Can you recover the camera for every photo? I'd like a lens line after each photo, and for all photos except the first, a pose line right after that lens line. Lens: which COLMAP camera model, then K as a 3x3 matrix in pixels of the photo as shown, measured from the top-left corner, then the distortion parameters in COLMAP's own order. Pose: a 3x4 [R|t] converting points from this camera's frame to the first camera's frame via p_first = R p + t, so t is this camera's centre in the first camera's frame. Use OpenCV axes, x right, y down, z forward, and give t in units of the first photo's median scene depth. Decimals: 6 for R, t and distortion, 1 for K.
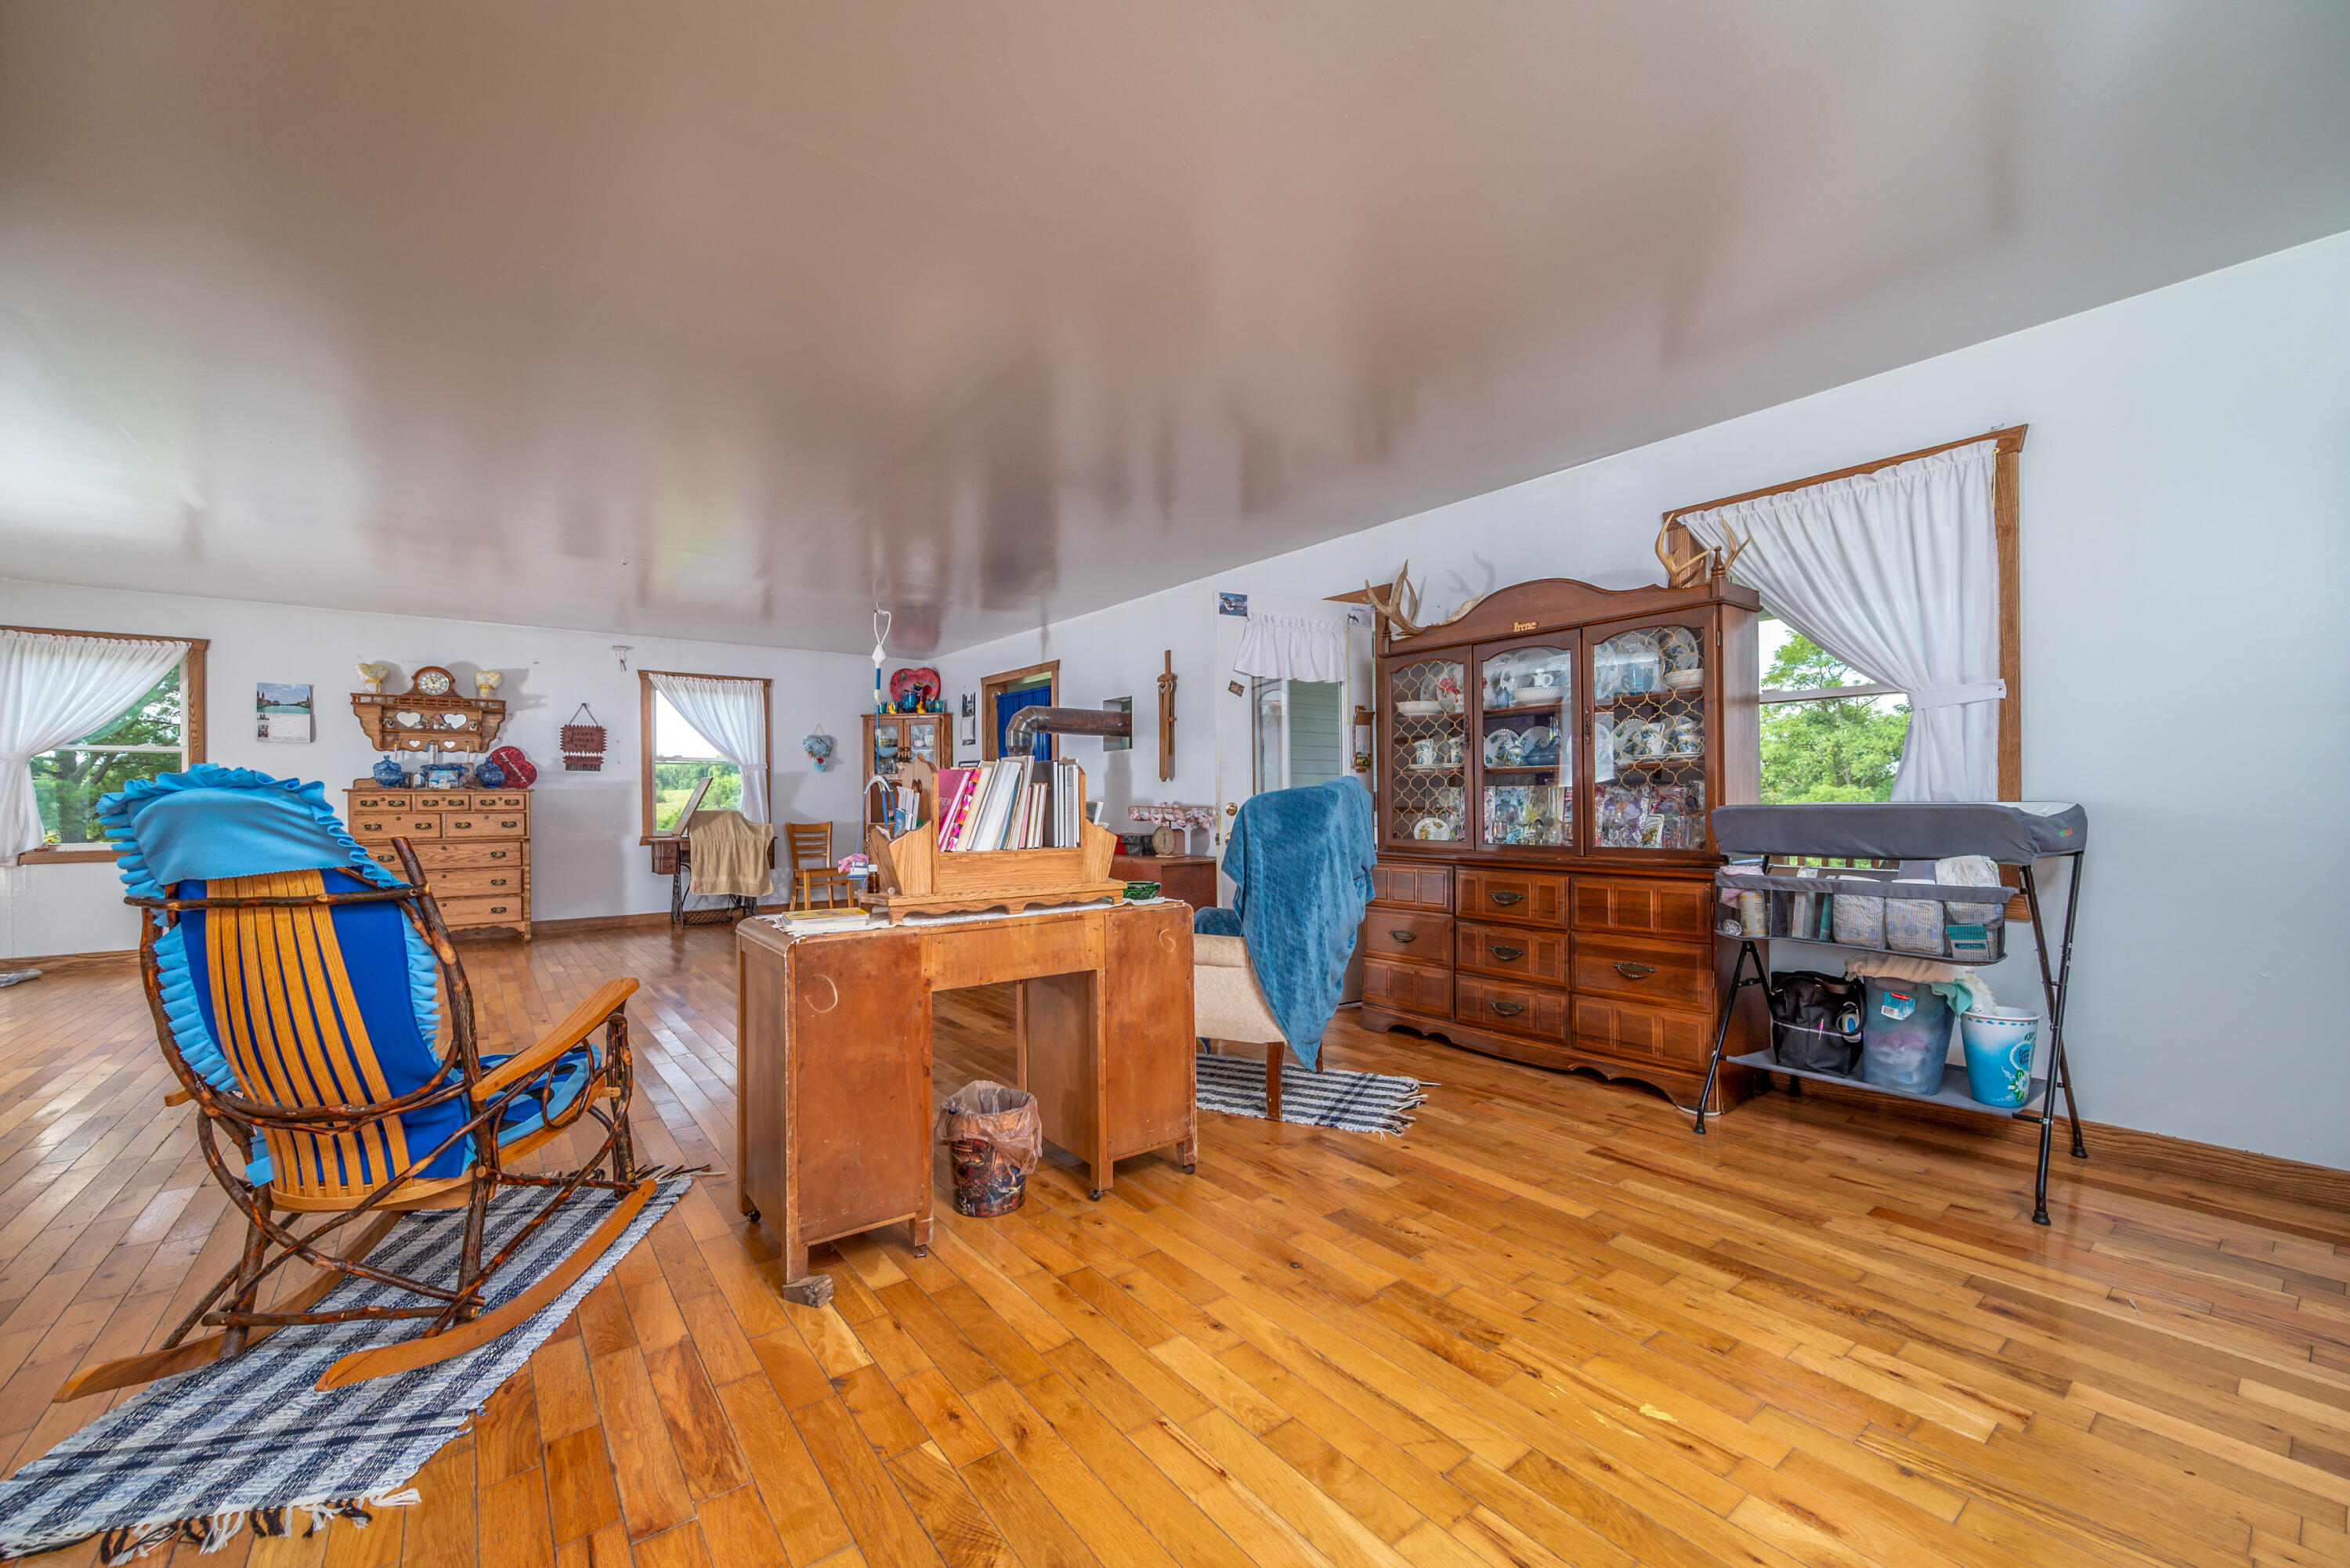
lens RADIAL K [[920.8, 0, 1192.1], [0, 920.8, 799.0], [0, 0, 1]] dist [-0.002807, -0.000578]
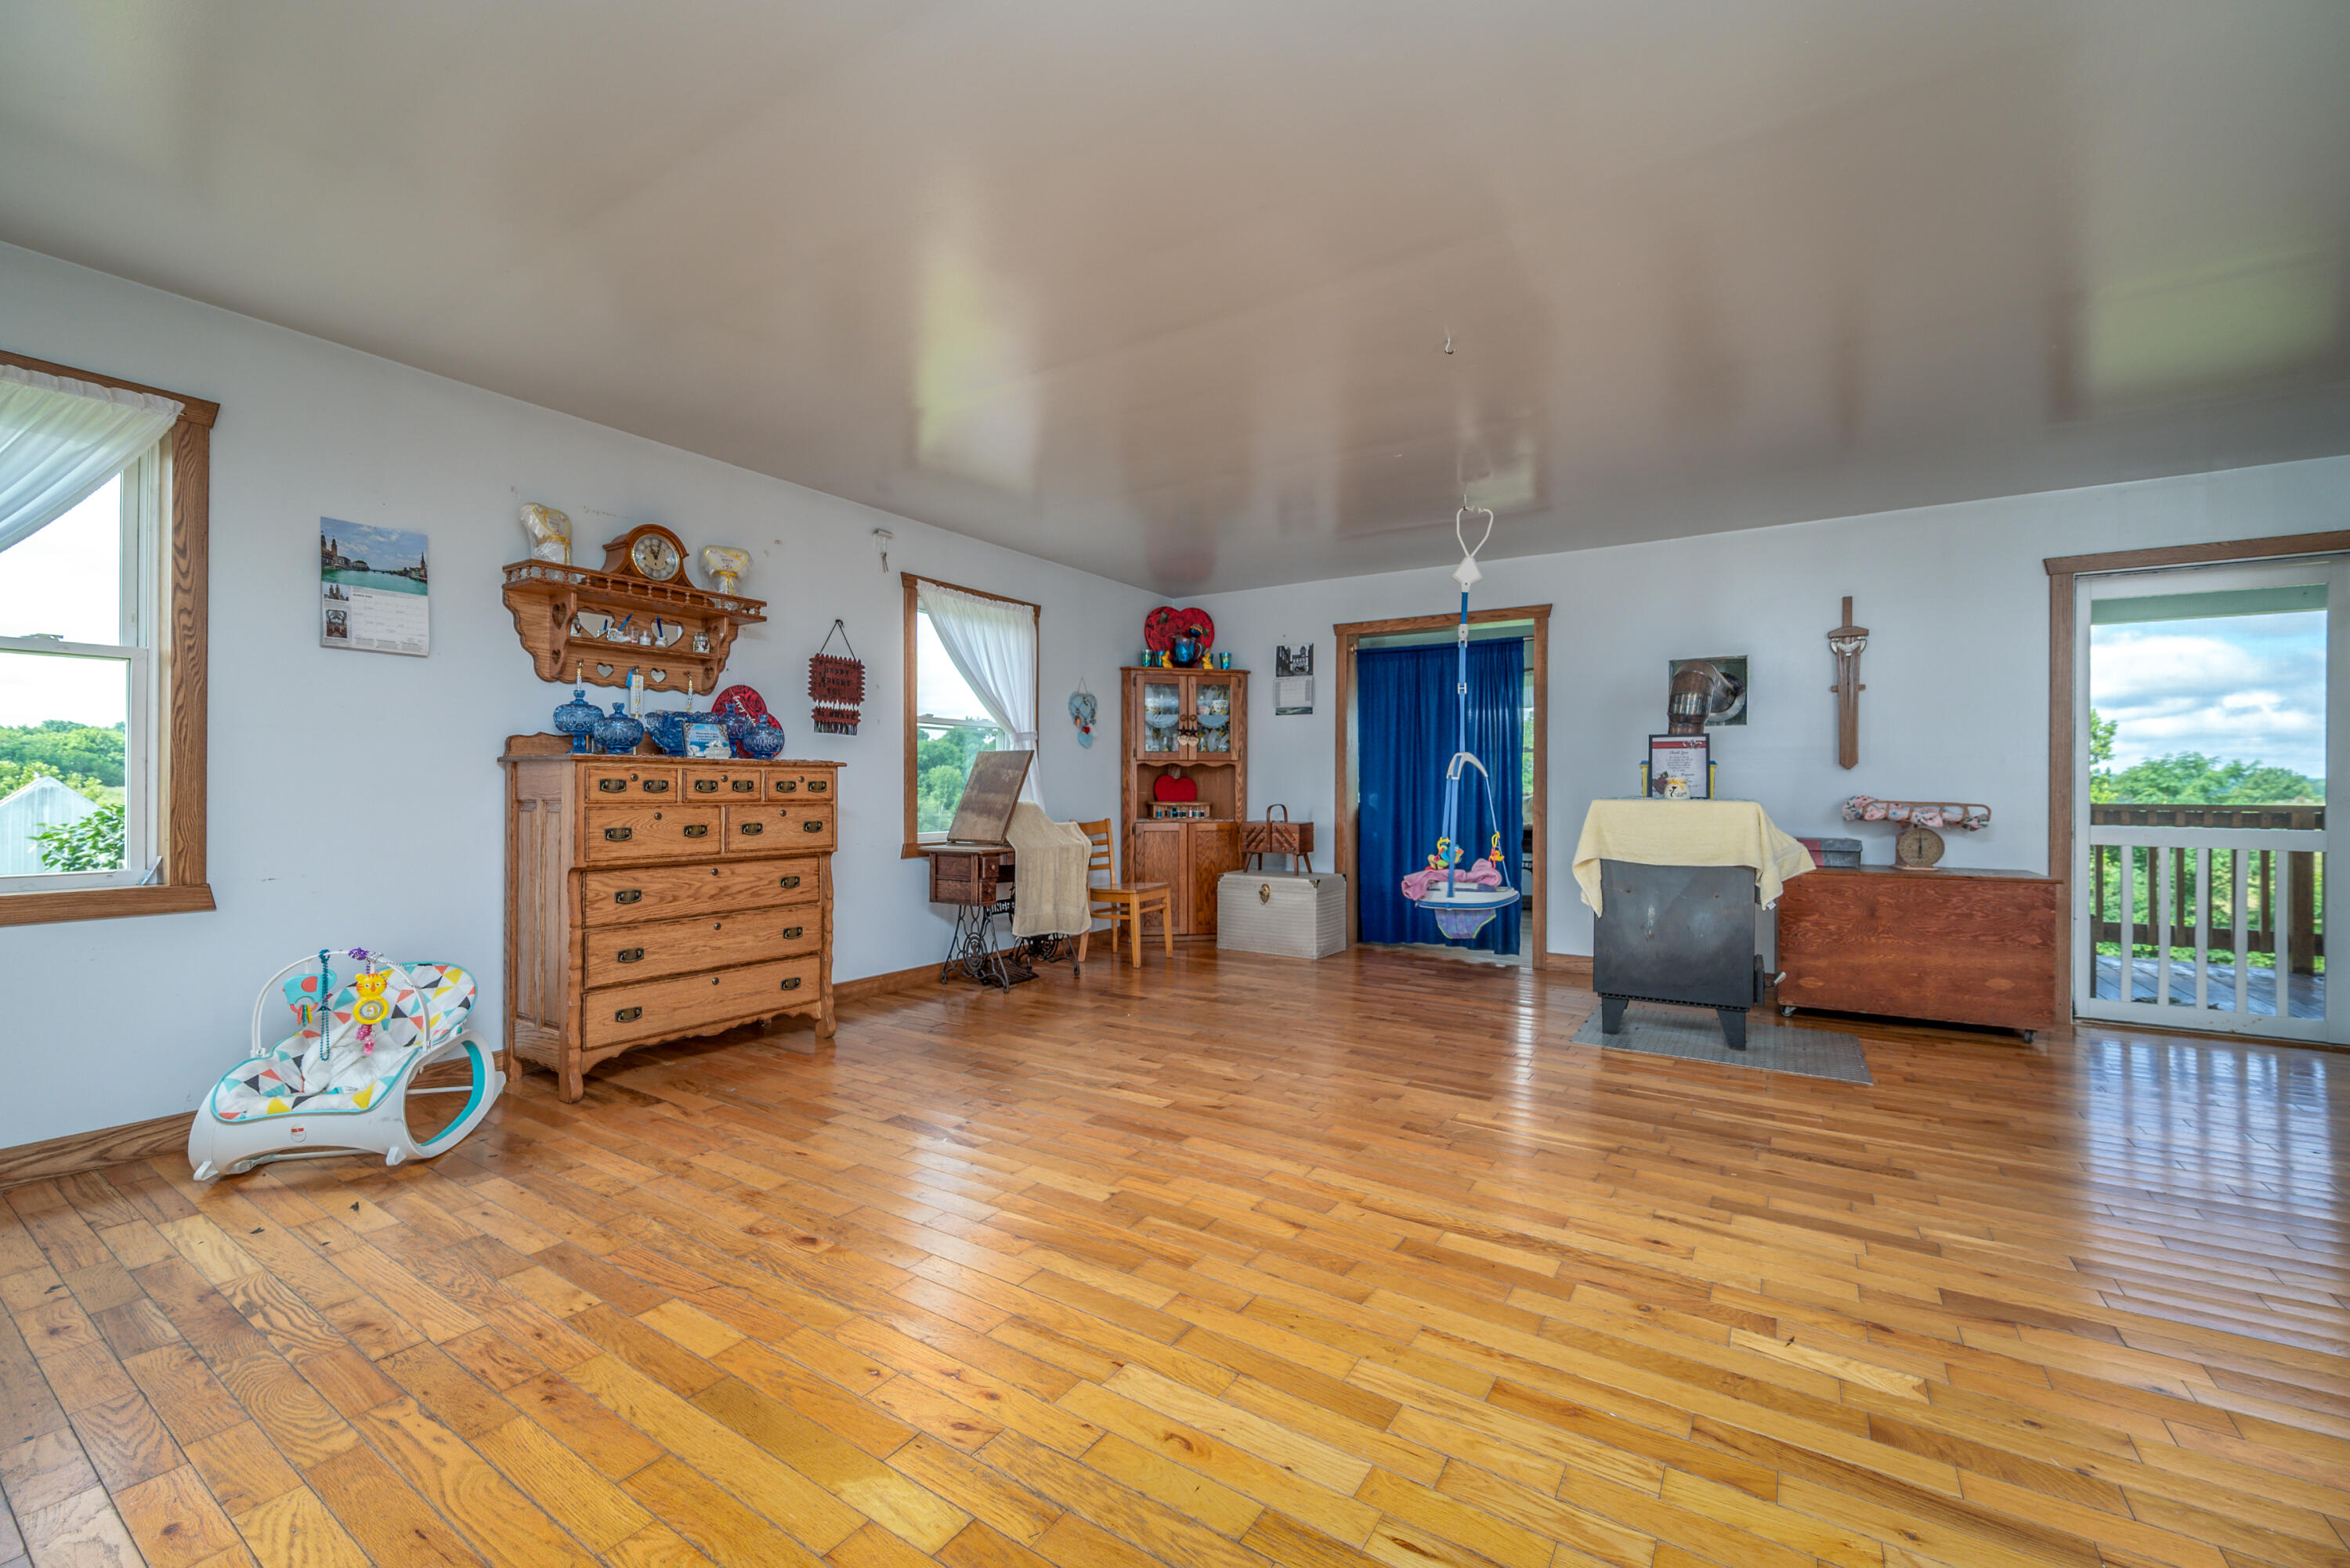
lens RADIAL K [[920.8, 0, 1152.7], [0, 920.8, 785.2], [0, 0, 1]] dist [-0.002807, -0.000578]
pose [[0.951638, 0.013186, 0.306938, -0.714521], [-0.013186, 0.999911, -0.002074, 0.001675], [-0.306938, -0.002074, 0.951727, 0.411700]]
